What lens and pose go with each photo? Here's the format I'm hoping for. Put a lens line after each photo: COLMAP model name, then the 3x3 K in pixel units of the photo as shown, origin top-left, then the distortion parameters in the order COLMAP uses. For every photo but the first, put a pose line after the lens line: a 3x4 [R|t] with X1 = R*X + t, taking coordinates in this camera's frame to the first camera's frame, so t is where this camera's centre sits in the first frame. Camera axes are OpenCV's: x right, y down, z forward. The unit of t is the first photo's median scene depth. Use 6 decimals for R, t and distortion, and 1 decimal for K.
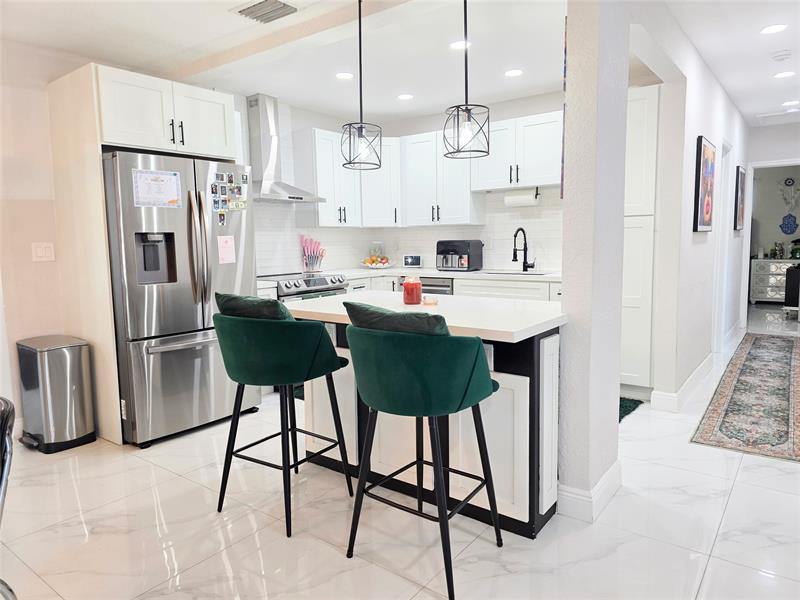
lens RADIAL K [[541.6, 0, 399.0], [0, 541.6, 301.4], [0, 0, 1]] dist [0.066389, -0.036218]
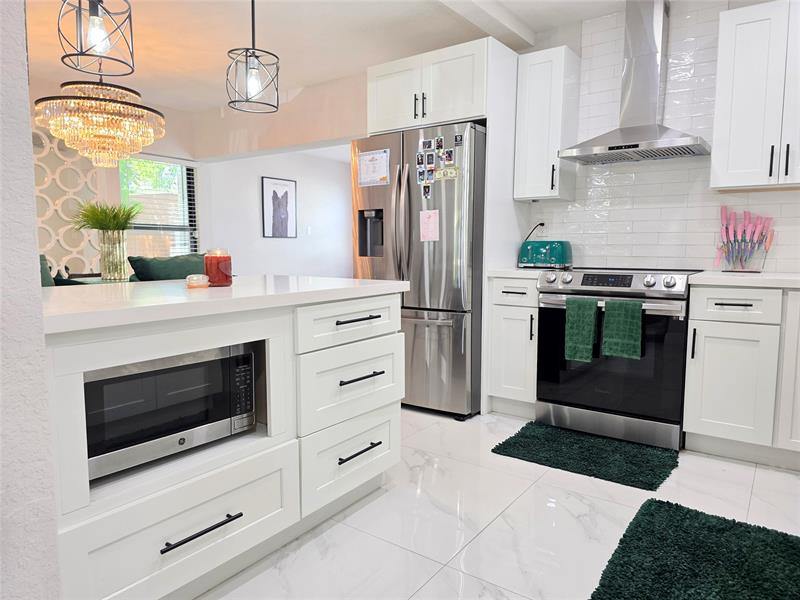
lens RADIAL K [[541.6, 0, 399.8], [0, 541.6, 301.5], [0, 0, 1]] dist [0.066389, -0.036218]
pose [[0.026485, 0.121141, -0.992282, 0.588081], [-0.120739, 0.985751, 0.117121, -0.071306], [0.992331, 0.116705, 0.040735, 0.938730]]
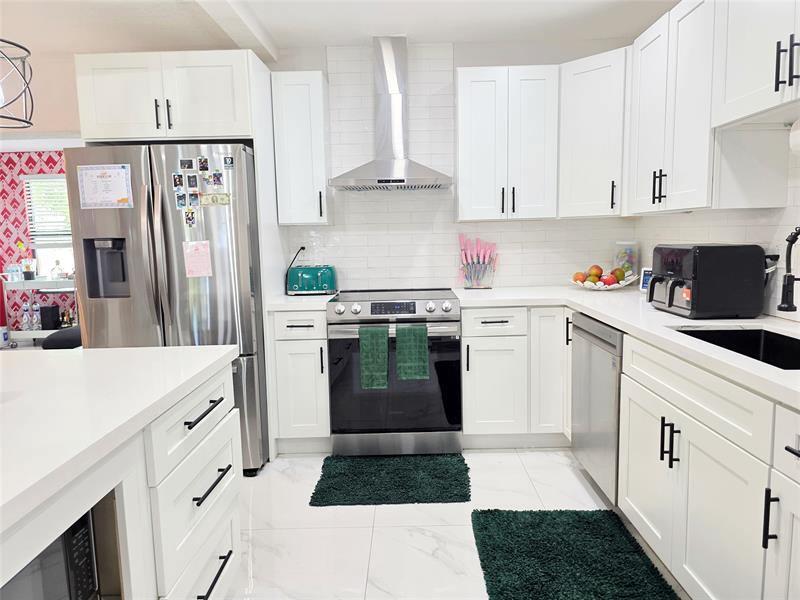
lens RADIAL K [[541.6, 0, 399.7], [0, 541.6, 294.7], [0, 0, 1]] dist [0.066389, -0.036218]
pose [[0.593462, 0.093548, -0.799407, 0.469264], [-0.081440, 0.995104, 0.055990, -0.112296], [0.800731, 0.031876, 0.598175, 0.778881]]
